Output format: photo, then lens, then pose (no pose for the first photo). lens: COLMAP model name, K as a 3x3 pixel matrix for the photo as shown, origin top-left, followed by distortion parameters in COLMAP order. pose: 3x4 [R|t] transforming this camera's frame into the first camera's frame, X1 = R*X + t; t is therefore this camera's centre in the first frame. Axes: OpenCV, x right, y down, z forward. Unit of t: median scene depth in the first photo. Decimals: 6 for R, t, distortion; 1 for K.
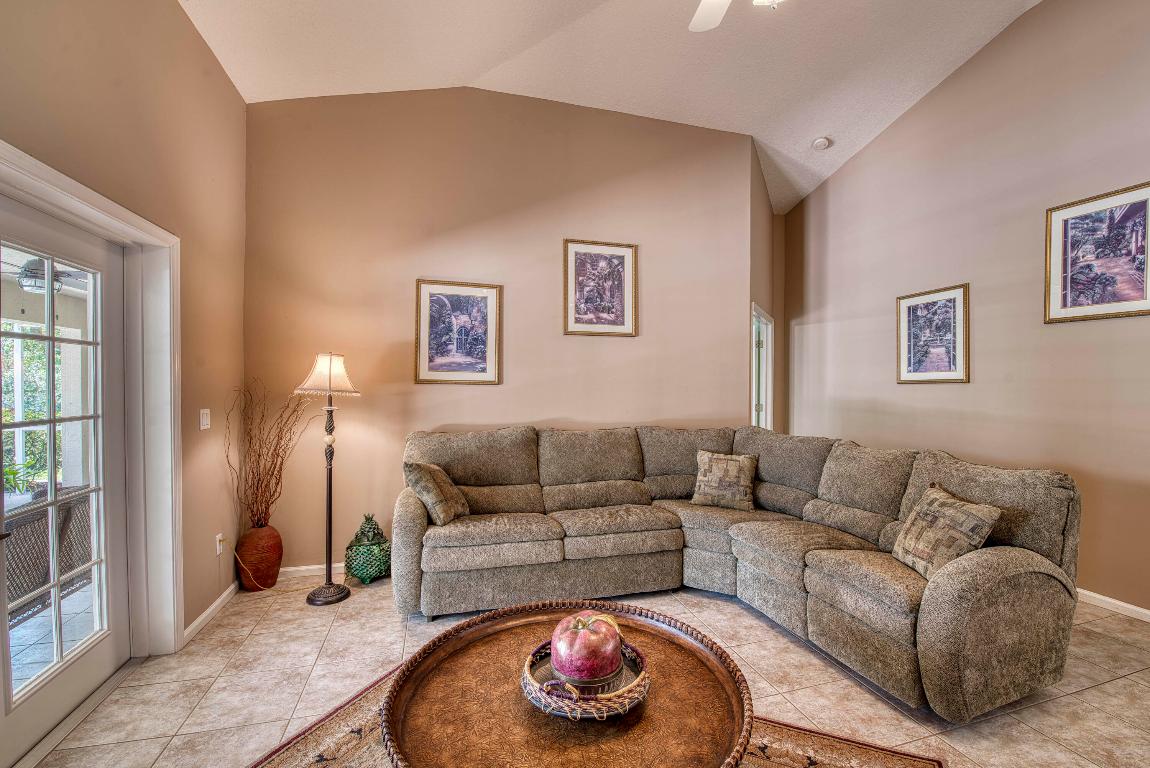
lens RADIAL K [[494.0, 0, 585.8], [0, 494.0, 386.1], [0, 0, 1]] dist [-0.014466, -0.004604]
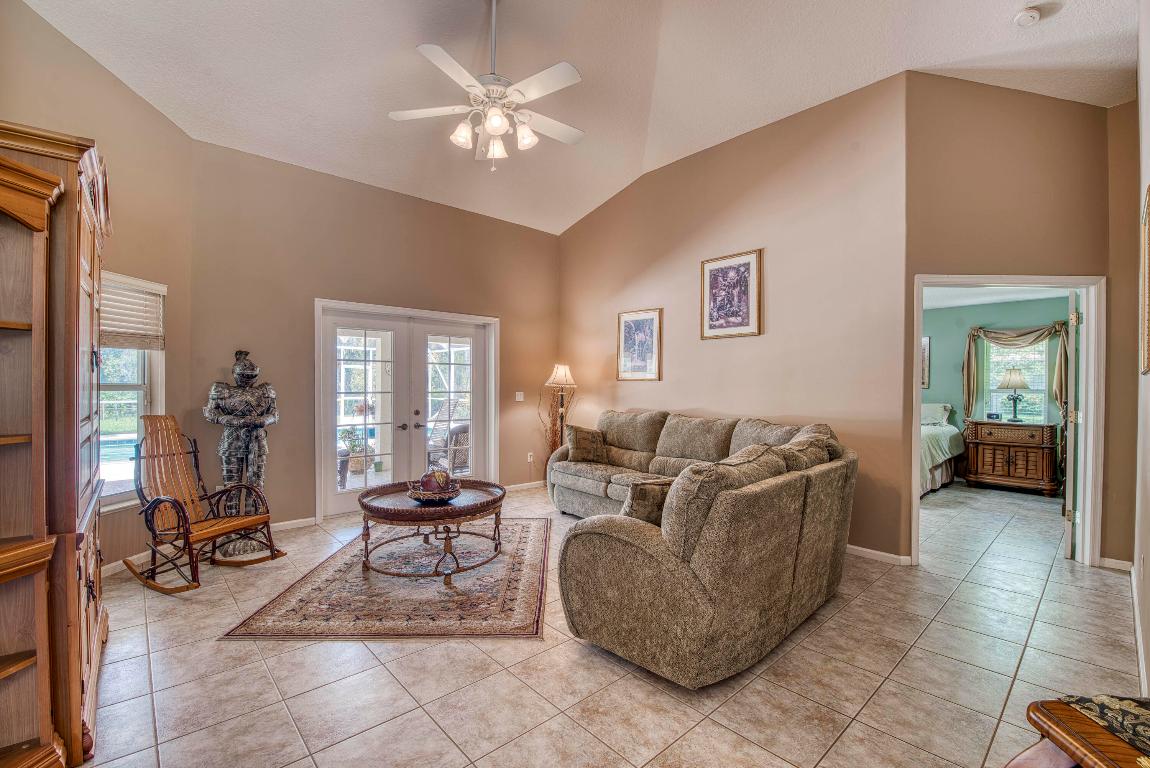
lens RADIAL K [[494.0, 0, 581.7], [0, 494.0, 385.5], [0, 0, 1]] dist [-0.014466, -0.004604]
pose [[0.433954, 0.000590, -0.900935, 0.912887], [-0.011810, 0.999918, -0.005033, 0.018233], [0.900858, 0.012825, 0.433925, 0.204304]]
